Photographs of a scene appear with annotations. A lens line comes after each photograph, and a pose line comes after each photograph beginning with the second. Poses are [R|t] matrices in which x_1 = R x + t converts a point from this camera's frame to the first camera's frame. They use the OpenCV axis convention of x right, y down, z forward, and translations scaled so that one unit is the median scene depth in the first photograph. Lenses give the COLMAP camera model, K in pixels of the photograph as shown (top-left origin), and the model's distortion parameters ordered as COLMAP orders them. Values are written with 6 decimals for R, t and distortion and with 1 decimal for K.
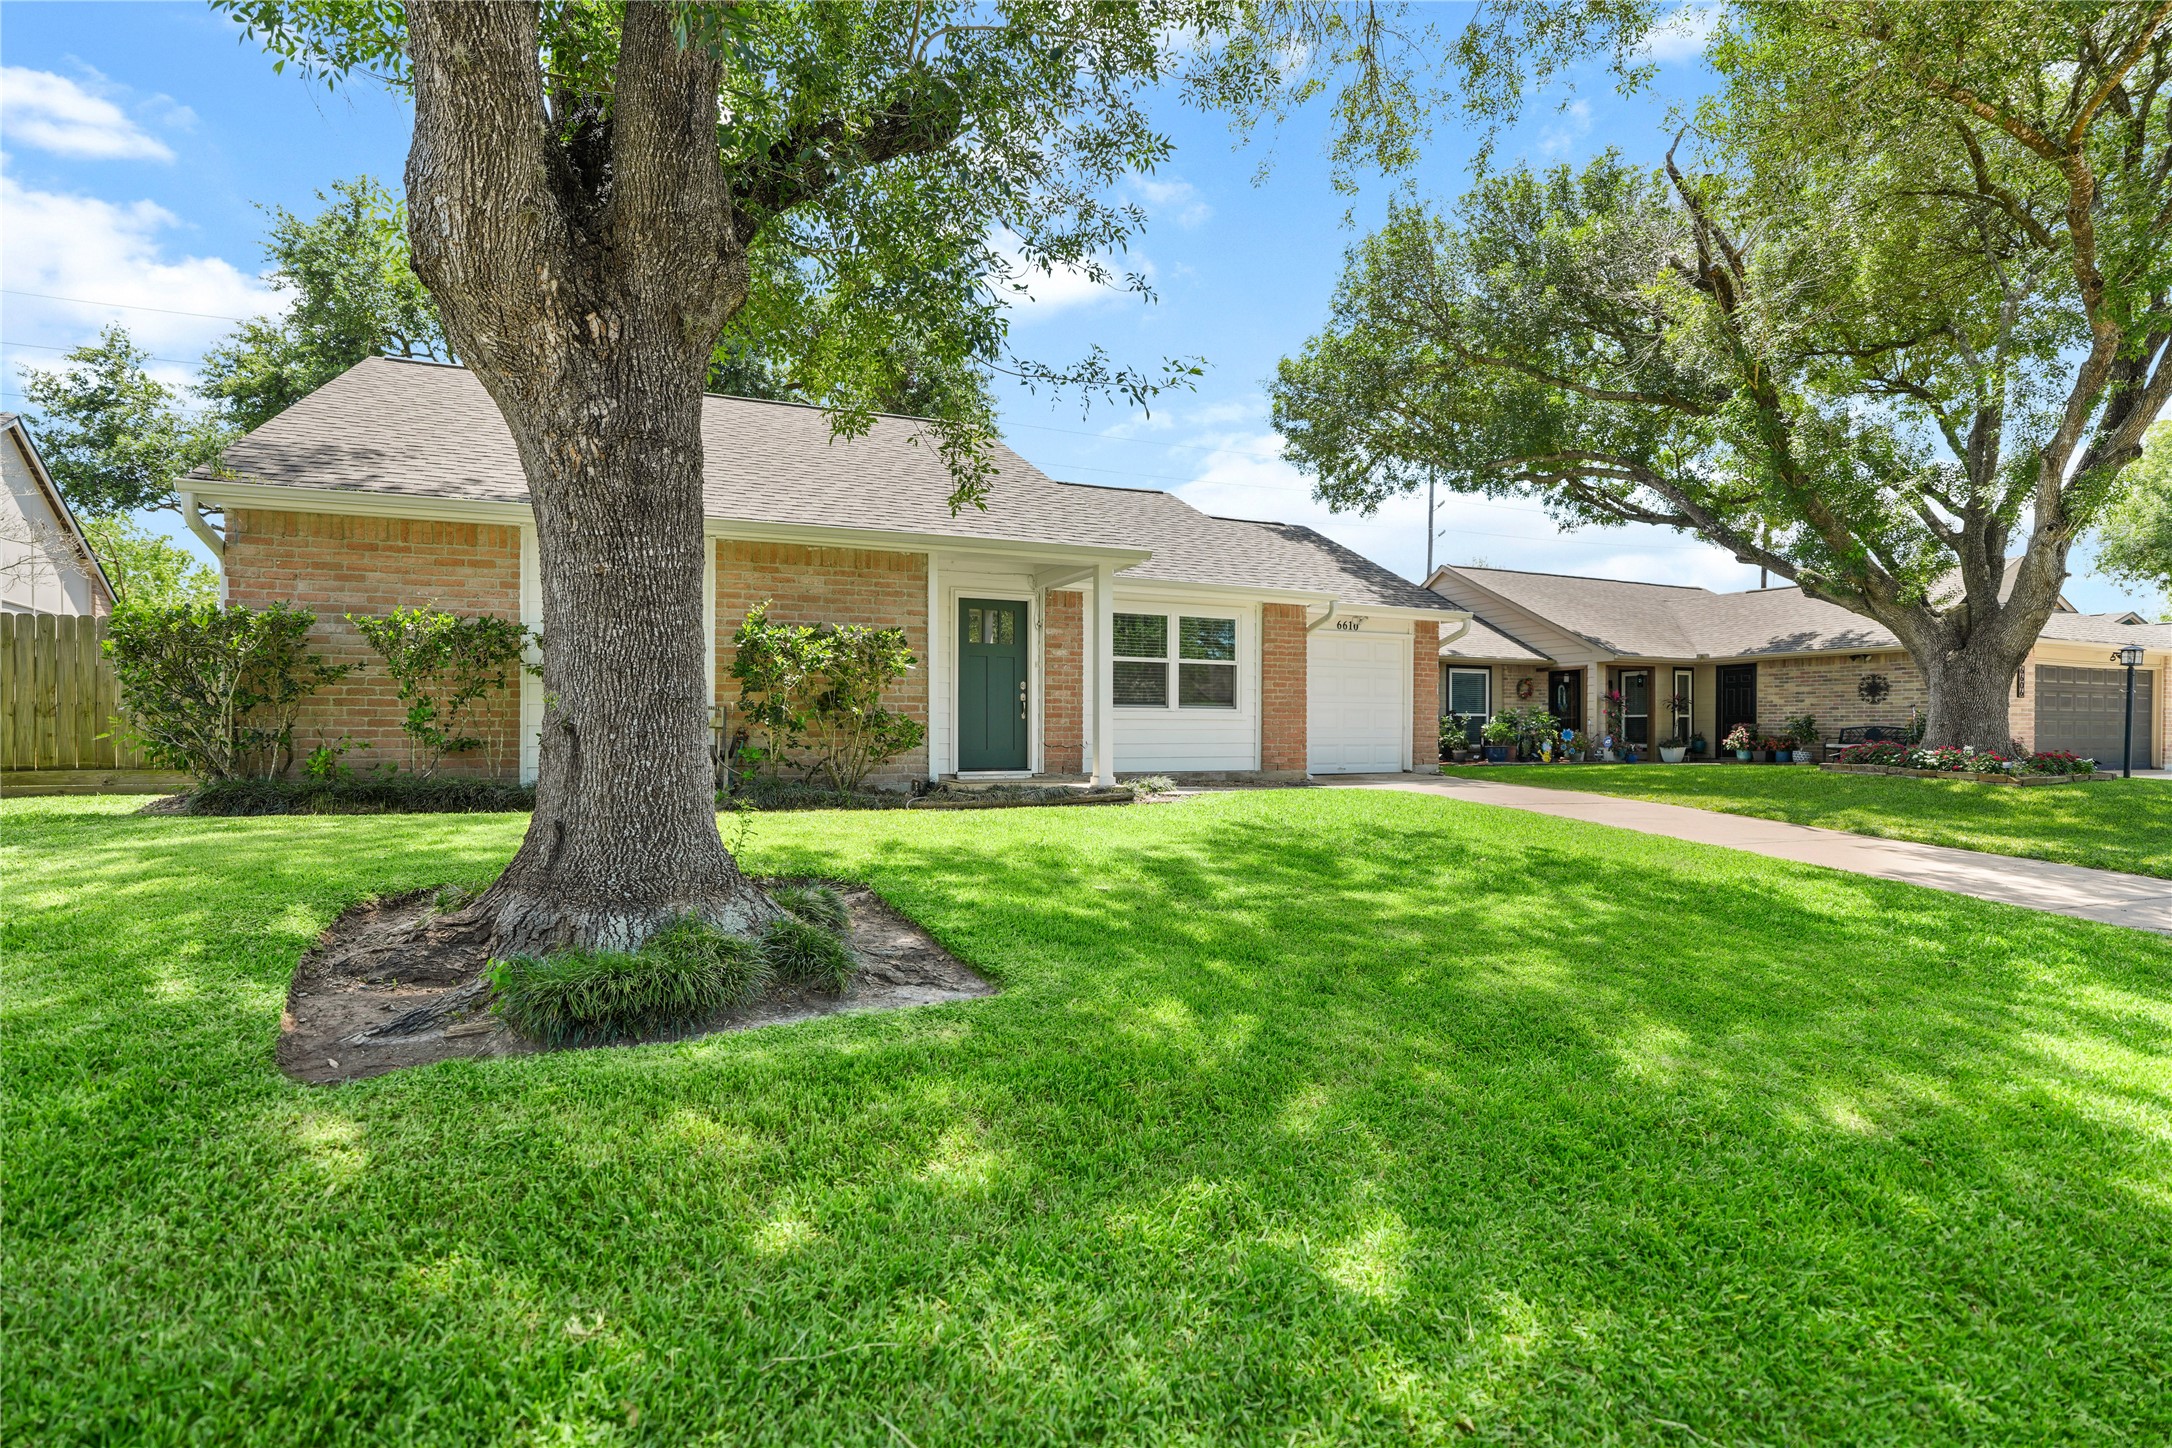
lens RADIAL K [[1014.1, 0, 1086.3], [0, 1014.1, 730.4], [0, 0, 1]] dist [-0.042140, -0.000166]
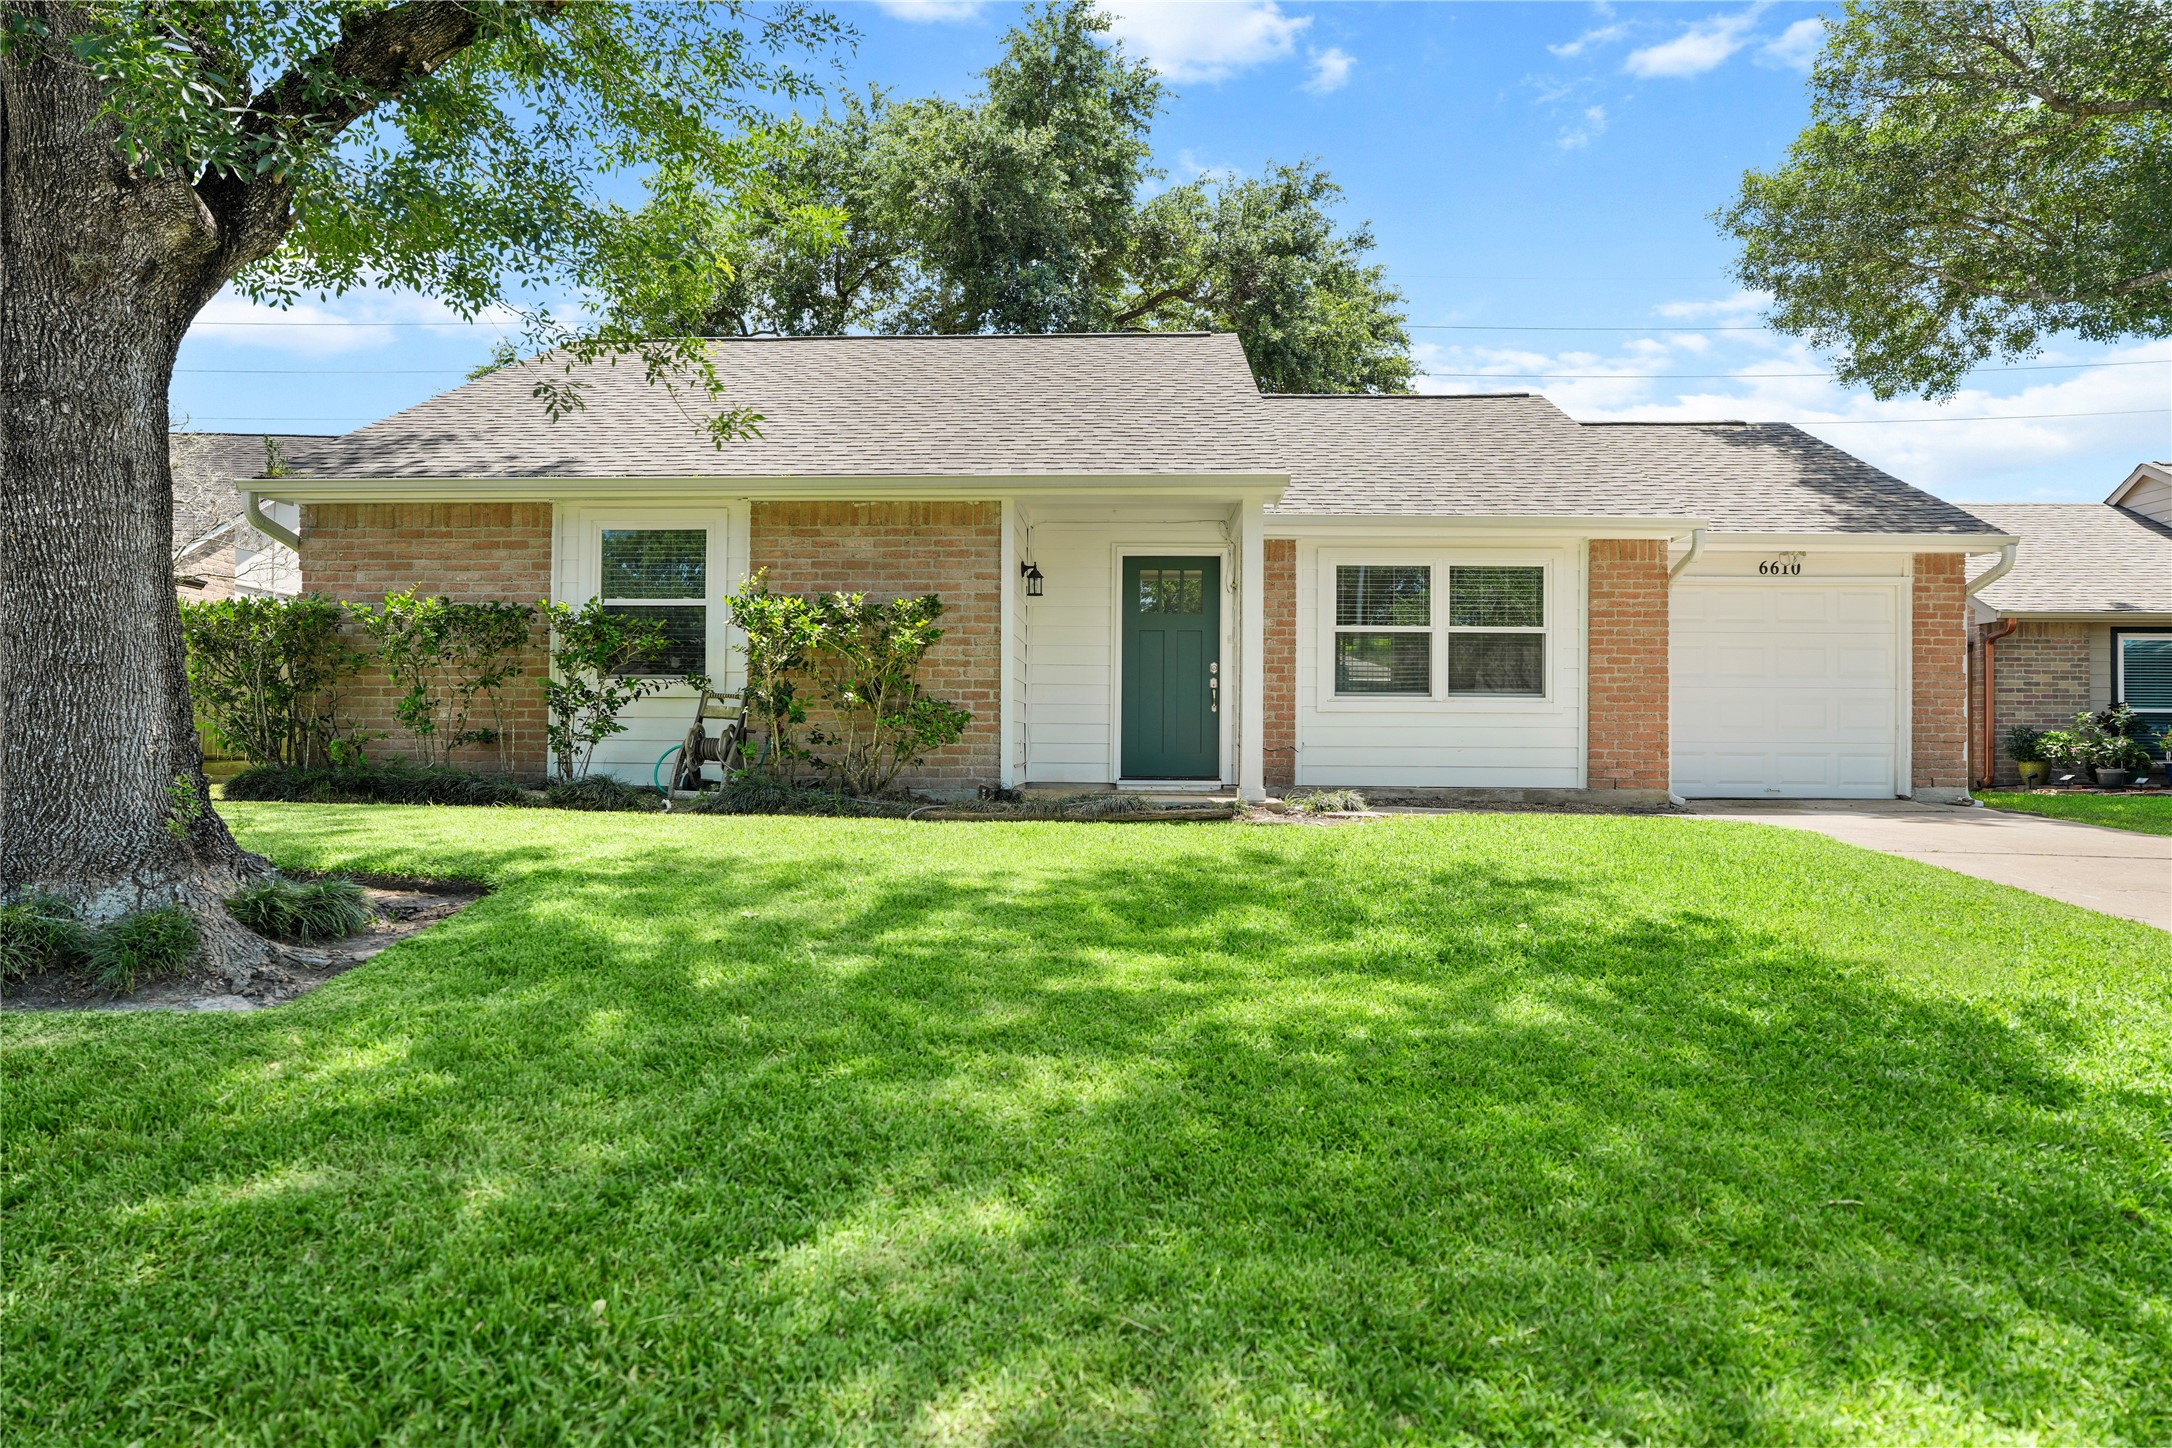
lens RADIAL K [[1275.9, 0, 1086.0], [0, 1275.9, 724.0], [0, 0, 1]] dist [-0.025697, 0.001675]
pose [[0.897389, 0.000297, -0.441241, 0.251301], [-0.005830, 0.999920, -0.011183, 0.008271], [0.441203, 0.012608, 0.897319, 0.096836]]
